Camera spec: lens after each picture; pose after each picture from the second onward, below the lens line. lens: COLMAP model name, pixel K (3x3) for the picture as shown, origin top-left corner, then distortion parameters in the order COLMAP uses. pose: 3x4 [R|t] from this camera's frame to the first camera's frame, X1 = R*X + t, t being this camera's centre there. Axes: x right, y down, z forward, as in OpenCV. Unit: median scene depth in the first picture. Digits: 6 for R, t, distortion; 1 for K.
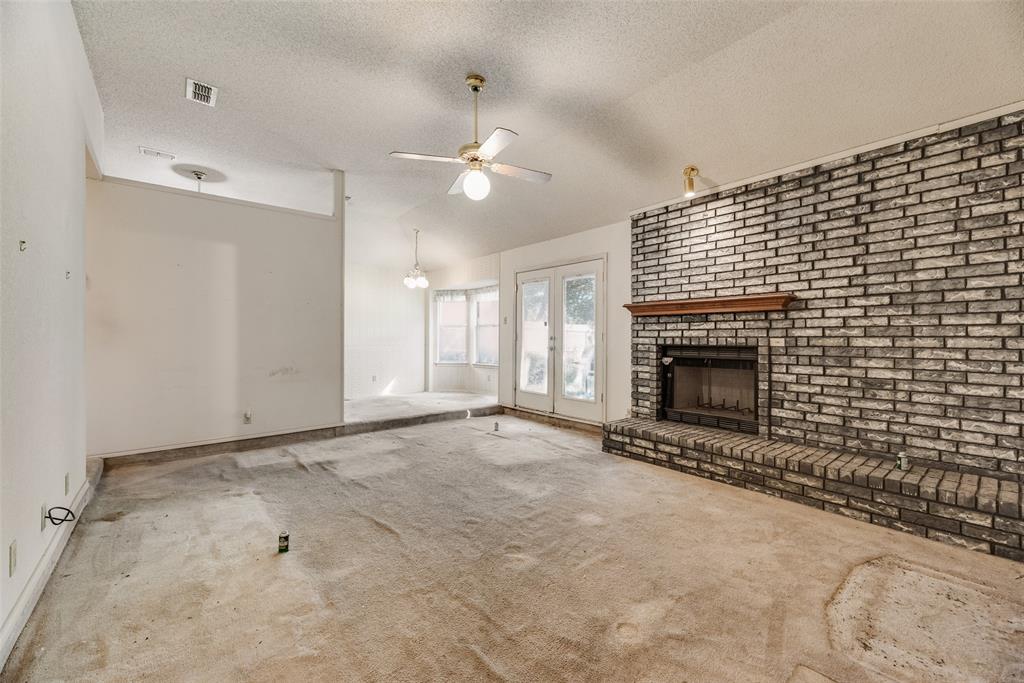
lens RADIAL K [[414.6, 0, 516.2], [0, 414.6, 342.8], [0, 0, 1]] dist [0.000339, -0.000096]
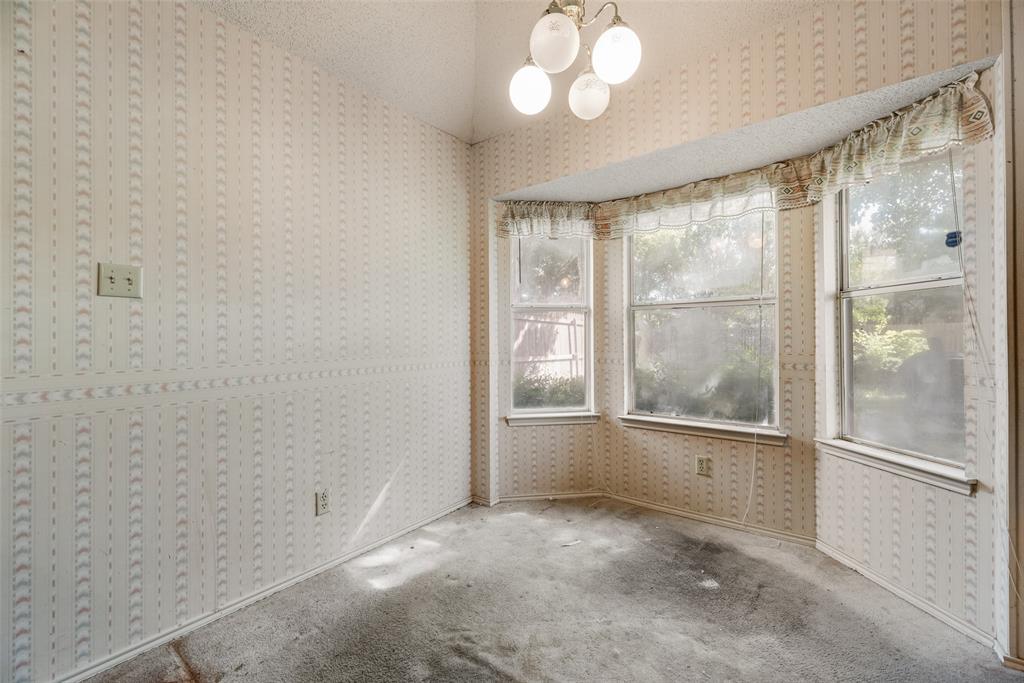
lens RADIAL K [[406.7, 0, 497.1], [0, 406.7, 337.4], [0, 0, 1]] dist [0.000704, 0.000052]
pose [[0.986104, -0.012321, 0.165671, -0.495141], [0.015096, 0.999766, -0.015496, -0.021388], [-0.165442, 0.017781, 0.986059, 1.312884]]
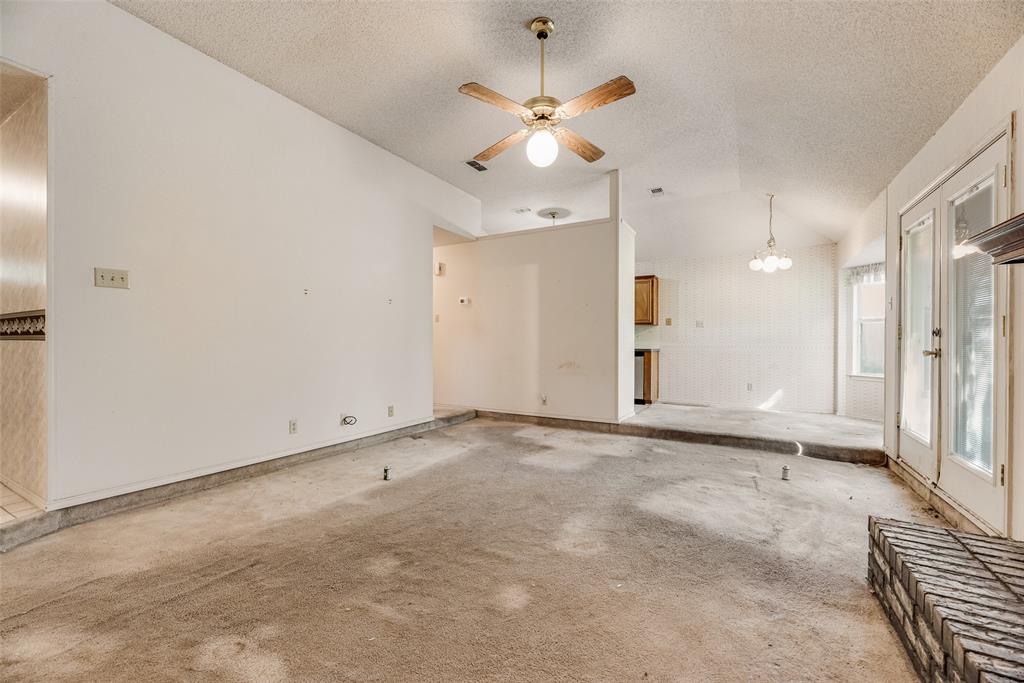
lens RADIAL K [[414.6, 0, 516.2], [0, 414.6, 342.8], [0, 0, 1]] dist [0.000339, -0.000096]
pose [[0.350308, 0.000023, -0.936634, 0.490975], [-0.016454, 0.999846, -0.006129, 0.017689], [0.936490, 0.017559, 0.350255, 0.480582]]
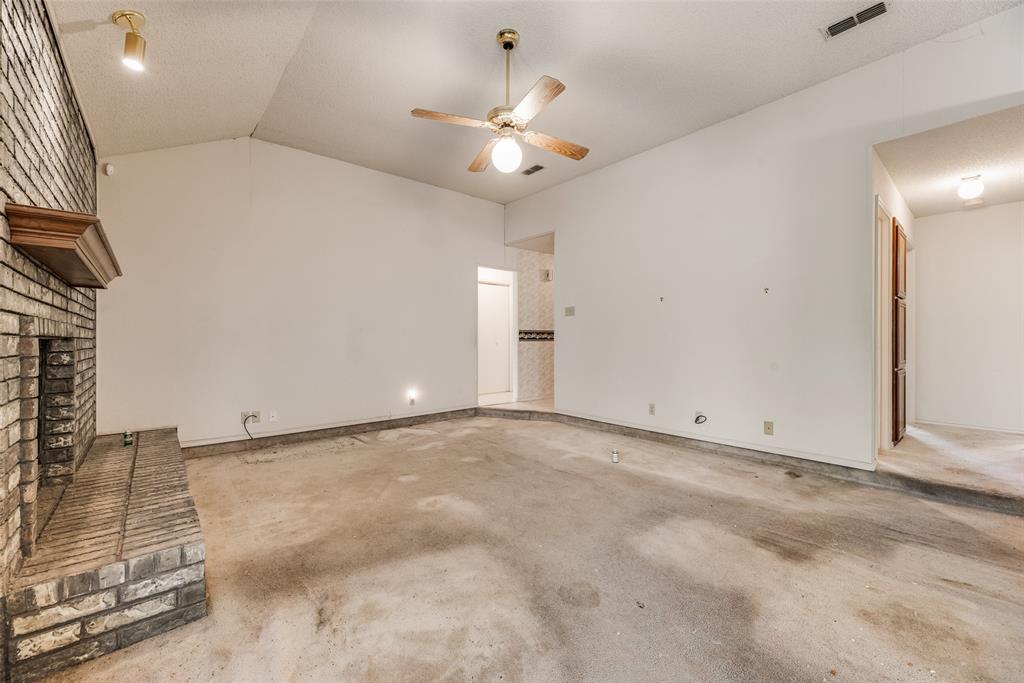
lens RADIAL K [[410.1, 0, 516.4], [0, 410.1, 314.3], [0, 0, 1]] dist [-0.000736, -0.000014]
pose [[-0.999758, -0.004174, -0.021604, -0.070739], [-0.003020, 0.998581, -0.053164, 0.004451], [0.021795, -0.053086, -0.998352, 1.391115]]
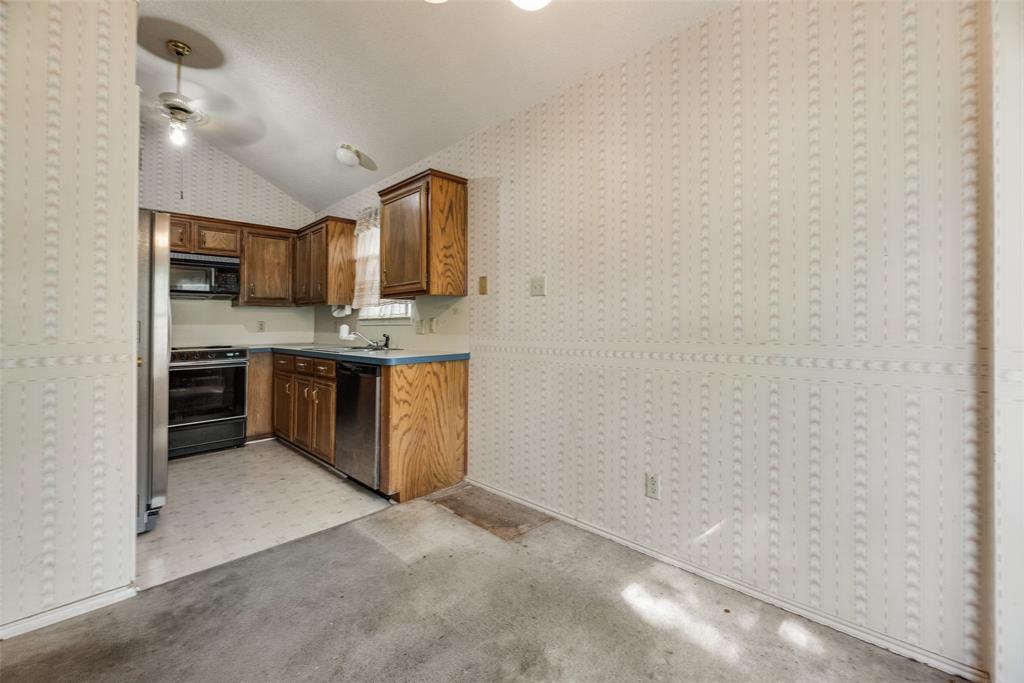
lens RADIAL K [[425.2, 0, 508.2], [0, 425.2, 303.9], [0, 0, 1]] dist [0.000219, 0.000220]
pose [[0.082508, -0.045362, -0.995557, -0.151115], [0.004621, 0.998970, -0.045135, -0.026480], [0.996580, -0.000876, 0.082633, 1.603381]]
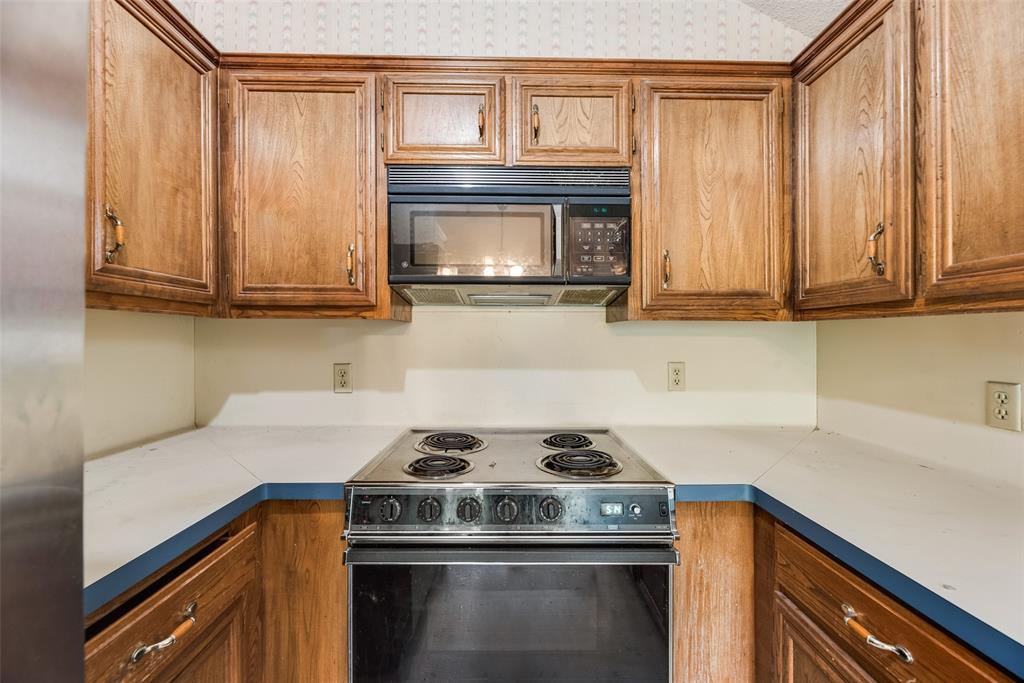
lens RADIAL K [[414.6, 0, 516.2], [0, 414.6, 342.8], [0, 0, 1]] dist [0.000339, -0.000096]
pose [[-0.629334, 0.010987, -0.777057, -0.920091], [-0.003489, 0.999850, 0.016963, -0.058727], [0.777127, 0.013387, -0.629202, 1.176457]]
